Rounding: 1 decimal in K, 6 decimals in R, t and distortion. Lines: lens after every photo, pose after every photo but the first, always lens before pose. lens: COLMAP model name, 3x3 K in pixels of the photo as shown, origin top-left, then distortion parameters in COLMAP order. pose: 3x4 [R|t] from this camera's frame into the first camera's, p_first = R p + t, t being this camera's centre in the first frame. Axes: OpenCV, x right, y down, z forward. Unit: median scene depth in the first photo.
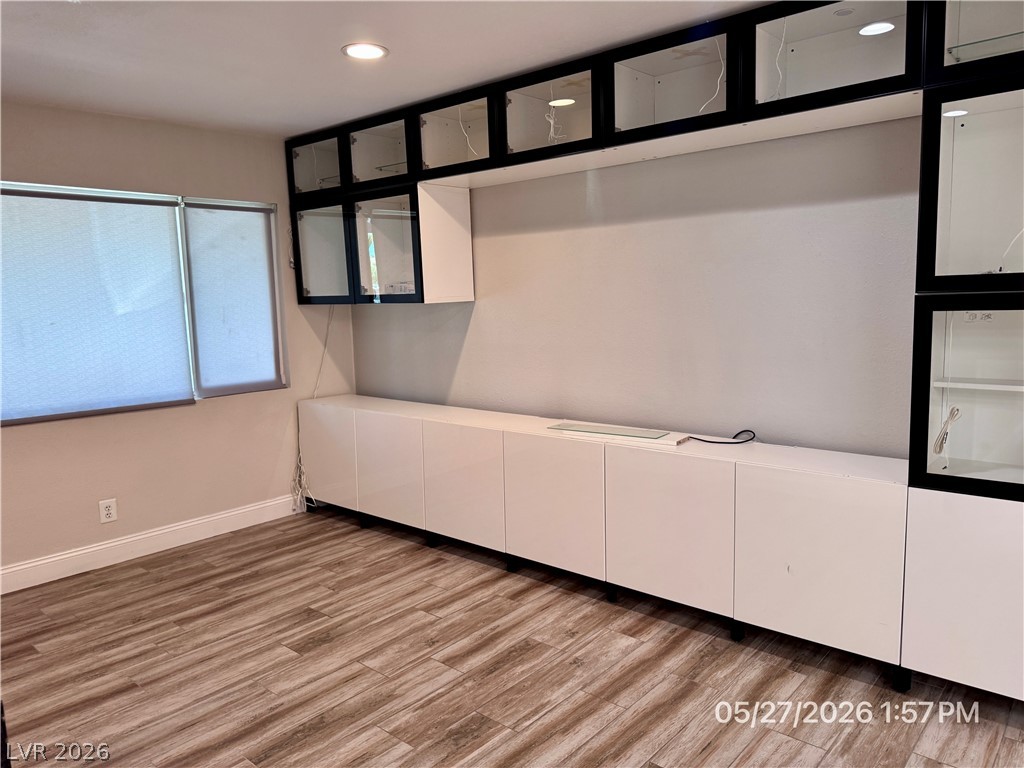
lens RADIAL K [[719.9, 0, 506.2], [0, 719.9, 389.4], [0, 0, 1]] dist [0.065556, -0.092200]
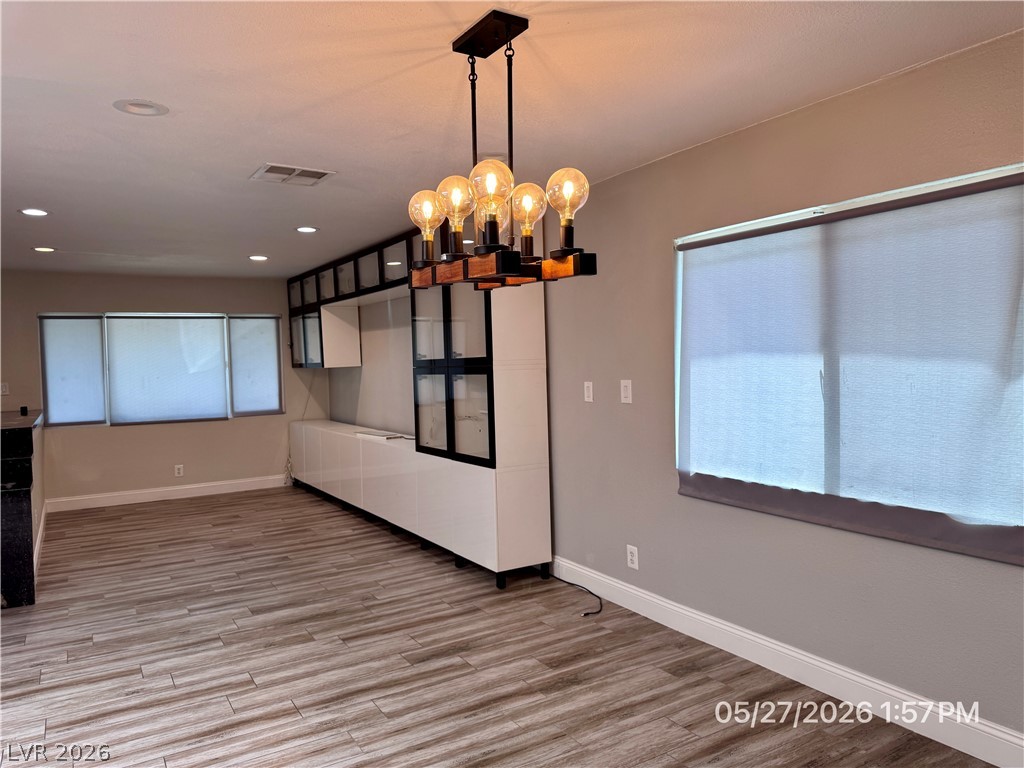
lens RADIAL K [[719.9, 0, 506.9], [0, 719.9, 384.4], [0, 0, 1]] dist [0.065556, -0.092200]
pose [[0.952483, 0.009870, -0.304431, 0.875741], [-0.036151, 0.996073, -0.080813, 0.056105], [0.302438, 0.087979, 0.949100, -0.616005]]
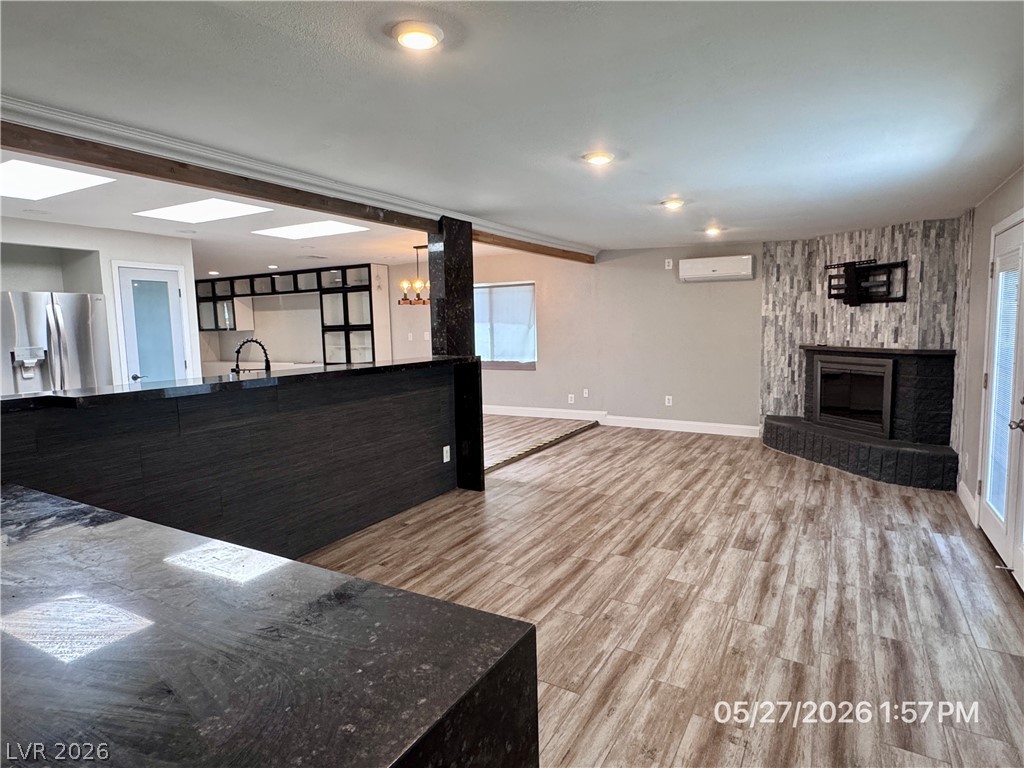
lens RADIAL K [[574.4, 0, 504.8], [0, 574.4, 379.7], [0, 0, 1]] dist [-0.004088, -0.000910]
pose [[0.980794, -0.015538, 0.194428, 0.595540], [0.023220, 0.999035, -0.037294, 0.244766], [-0.193661, 0.041092, 0.980208, -1.911452]]
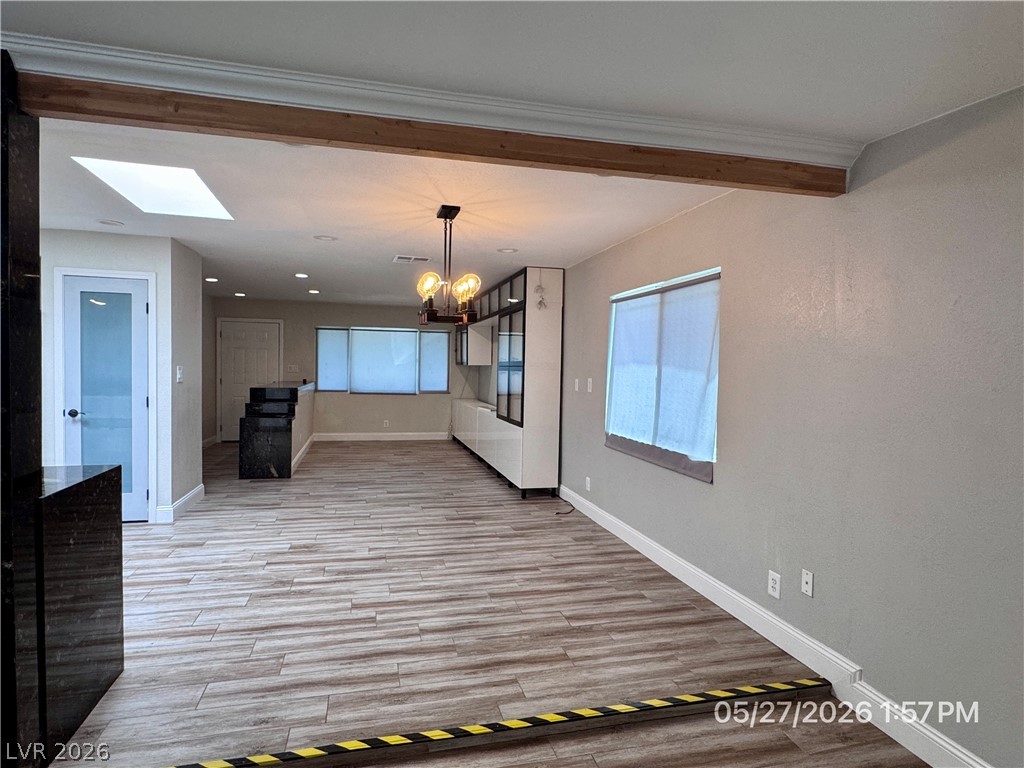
lens RADIAL K [[574.4, 0, 512.8], [0, 574.4, 388.6], [0, 0, 1]] dist [-0.004088, -0.000910]
pose [[0.824638, 0.065419, -0.561865, 1.316735], [-0.115634, 0.991810, -0.054237, 0.079612], [0.553715, 0.109696, 0.825449, -0.810036]]
